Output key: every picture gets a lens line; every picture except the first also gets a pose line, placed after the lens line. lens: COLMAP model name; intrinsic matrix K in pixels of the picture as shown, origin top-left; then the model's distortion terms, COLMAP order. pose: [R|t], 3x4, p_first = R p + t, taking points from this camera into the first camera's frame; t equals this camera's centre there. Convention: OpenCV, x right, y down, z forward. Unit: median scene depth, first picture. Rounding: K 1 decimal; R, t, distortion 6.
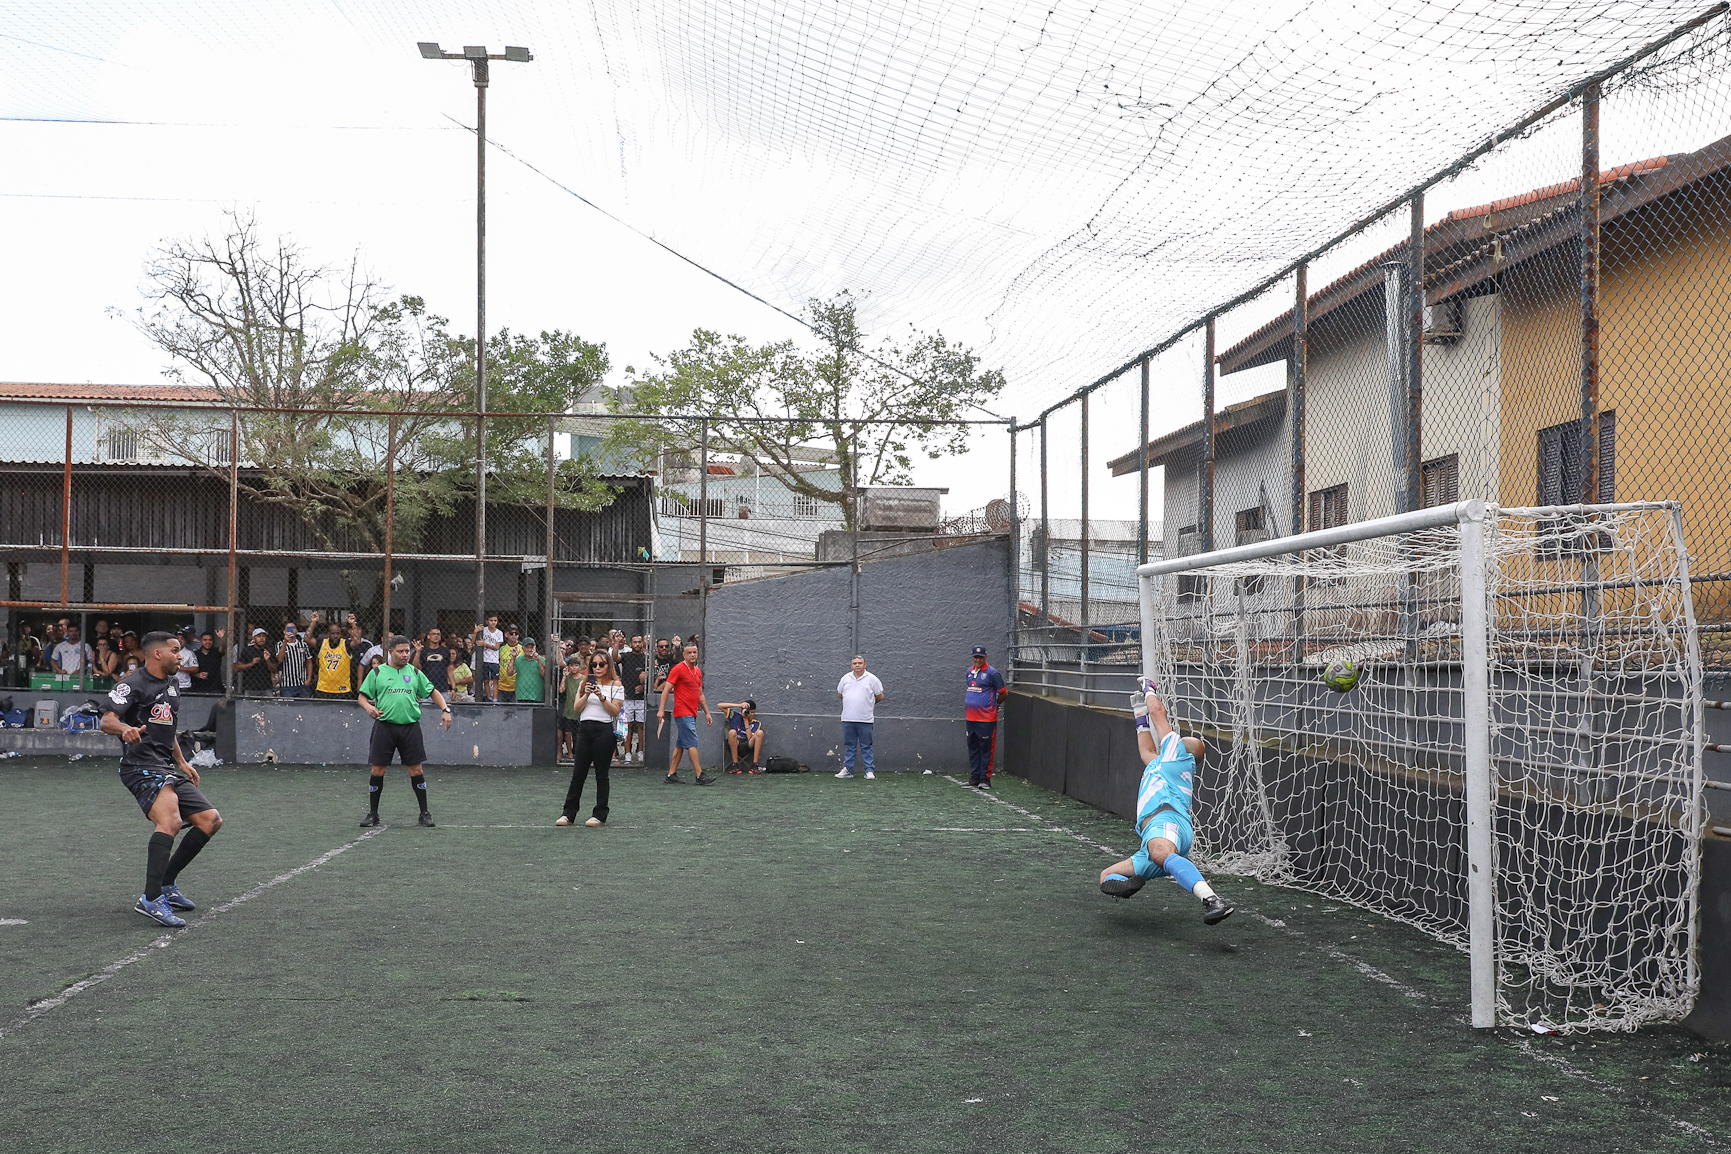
lens RADIAL K [[1741.4, 0, 779.4], [0, 1741.4, 640.5], [0, 0, 1]] dist [-0.018819, 0.000000]
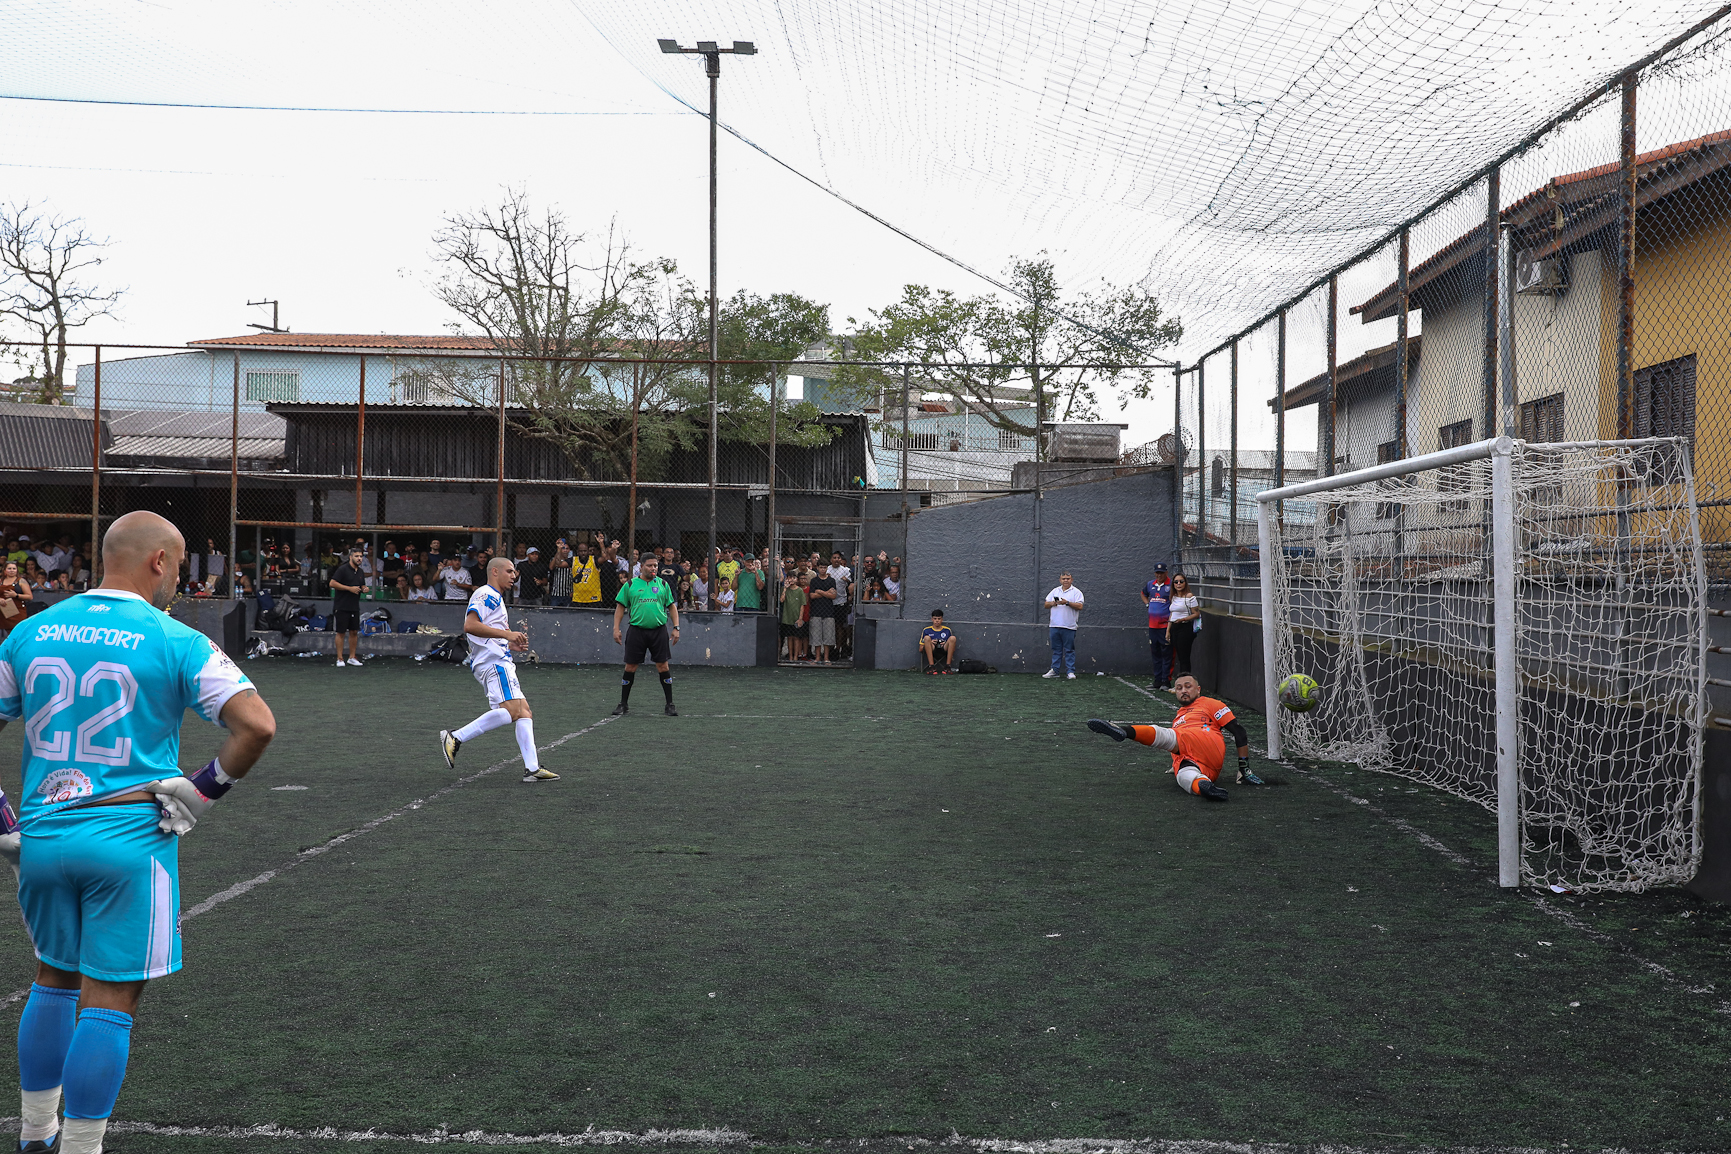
lens RADIAL K [[1551.6, 0, 907.7], [0, 1551.6, 560.9], [0, 0, 1]] dist [0.001261, 0.006952]
pose [[0.998273, 0.001966, -0.058706, 0.022272], [-0.001885, 0.999997, 0.001440, 0.000672], [0.058709, -0.001327, 0.998274, -0.025839]]
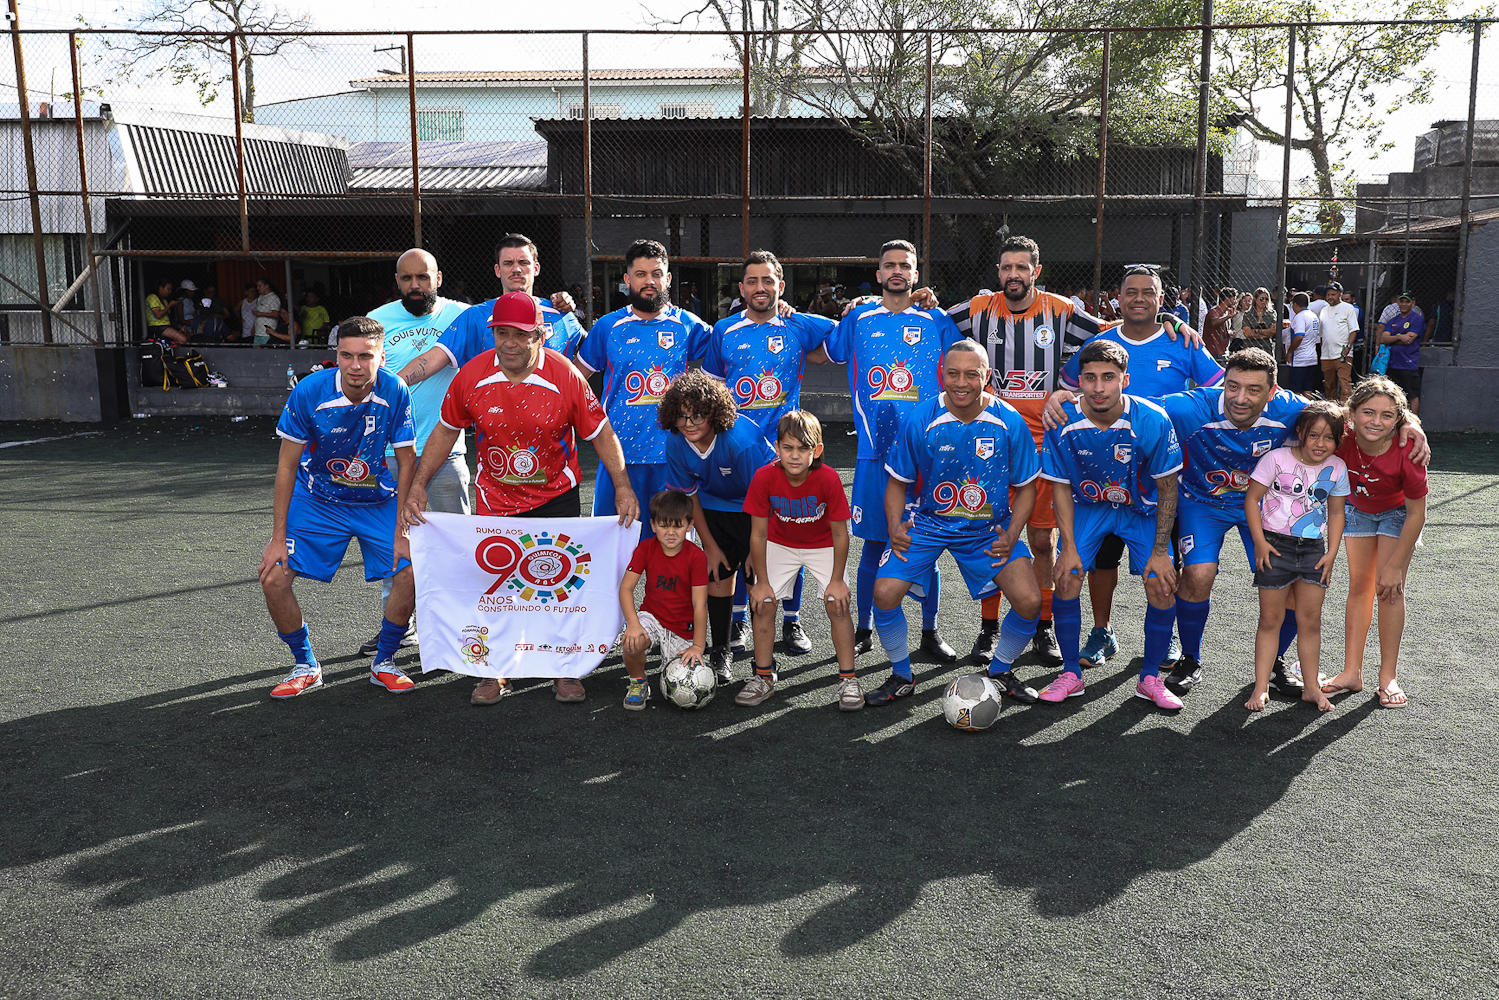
lens RADIAL K [[1343.7, 0, 780.3], [0, 1343.7, 483.6], [0, 0, 1]] dist [0.001261, 0.006952]
pose [[0.991976, -0.000288, -0.126428, -0.362768], [0.018263, 0.989836, 0.141035, -0.003454], [0.125102, -0.142212, 0.981899, 0.338858]]
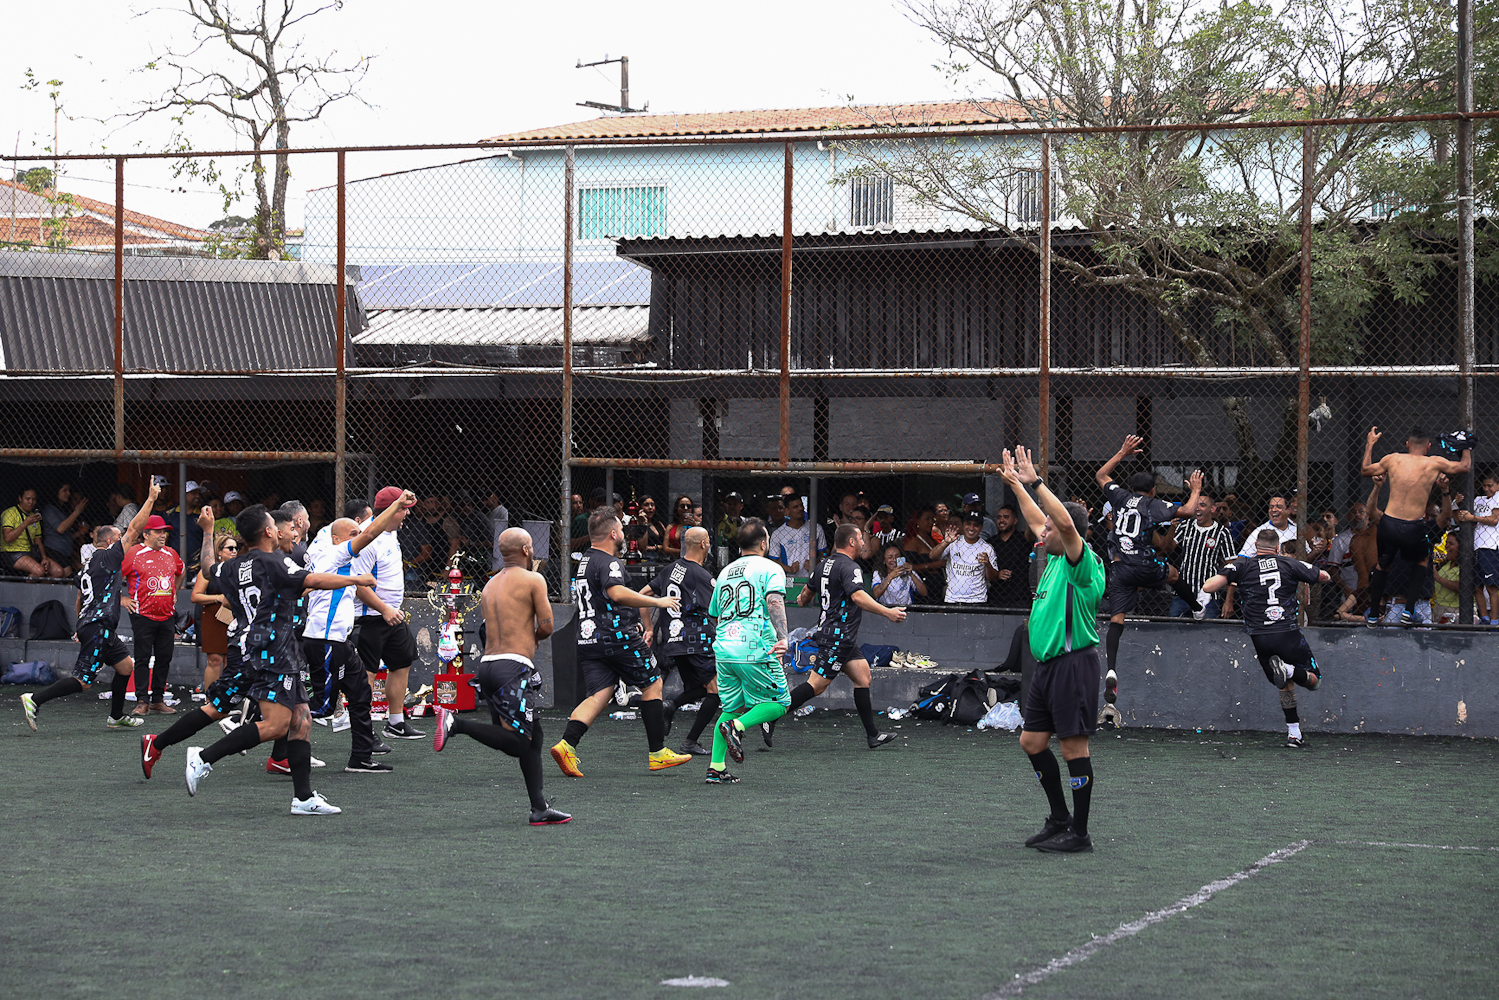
lens RADIAL K [[3004.5, 0, 729.5], [0, 3004.5, 533.3], [0, 0, 1]] dist [-0.002942, 0.000000]
pose [[0.917018, -0.006731, -0.398789, -0.003296], [0.009179, 0.999949, 0.004228, -0.001003], [0.398740, -0.007538, 0.917033, 0.011459]]
